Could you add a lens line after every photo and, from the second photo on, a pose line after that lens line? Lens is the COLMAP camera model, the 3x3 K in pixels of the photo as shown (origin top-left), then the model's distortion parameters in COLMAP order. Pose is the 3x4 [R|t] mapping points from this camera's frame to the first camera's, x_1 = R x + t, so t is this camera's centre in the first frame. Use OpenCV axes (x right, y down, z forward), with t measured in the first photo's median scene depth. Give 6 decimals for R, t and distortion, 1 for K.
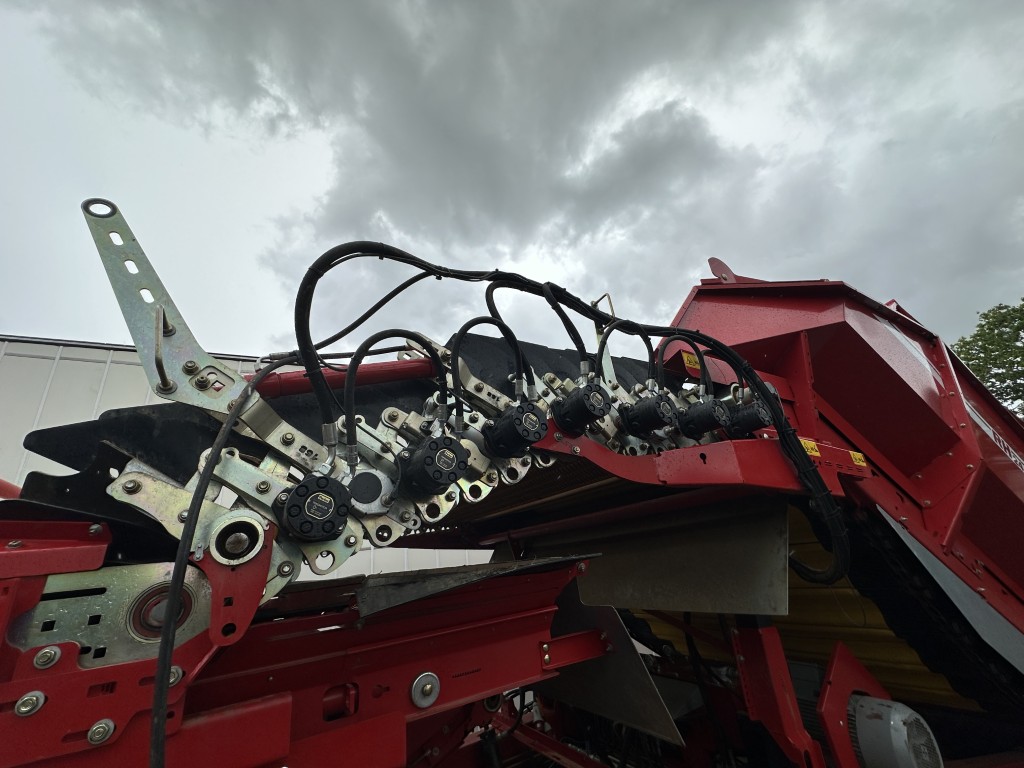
lens RADIAL K [[407.6, 0, 512.0], [0, 407.6, 384.0], [0, 0, 1]] dist [-0.002176, -0.000119]
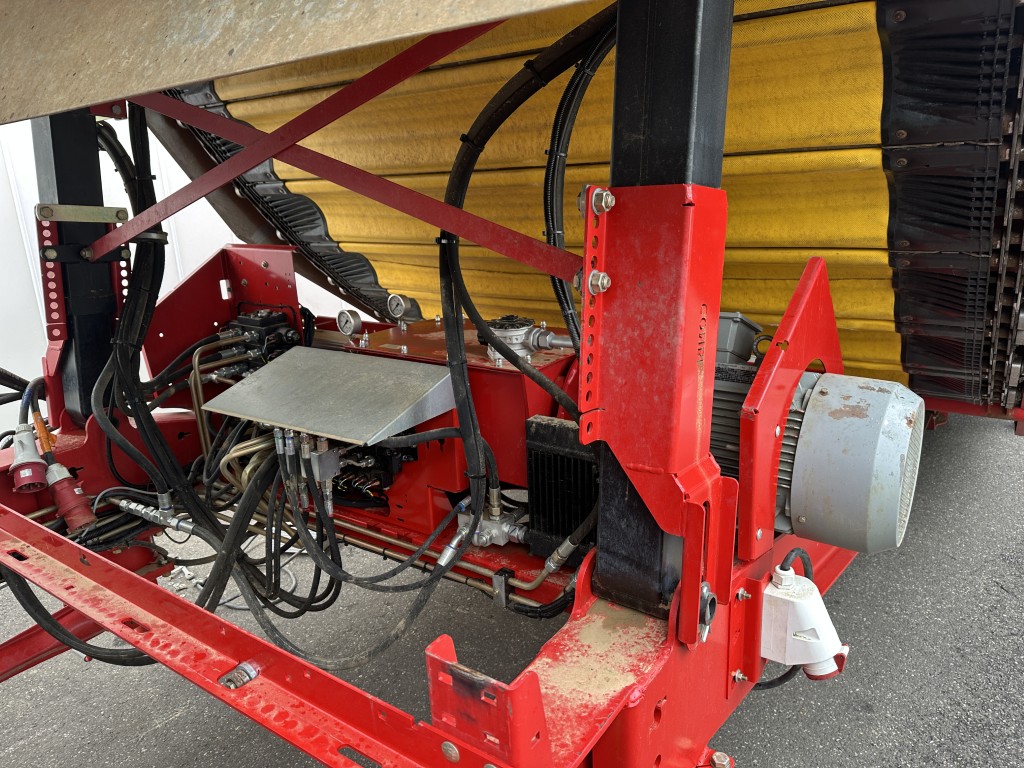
lens RADIAL K [[728.2, 0, 512.0], [0, 728.2, 384.0], [0, 0, 1]] dist [0.000354, 0.000036]
pose [[0.909213, -0.039962, 0.414408, 0.302027], [-0.214163, 0.808693, 0.547859, 0.488055], [-0.357022, -0.586872, 0.726716, 0.631958]]
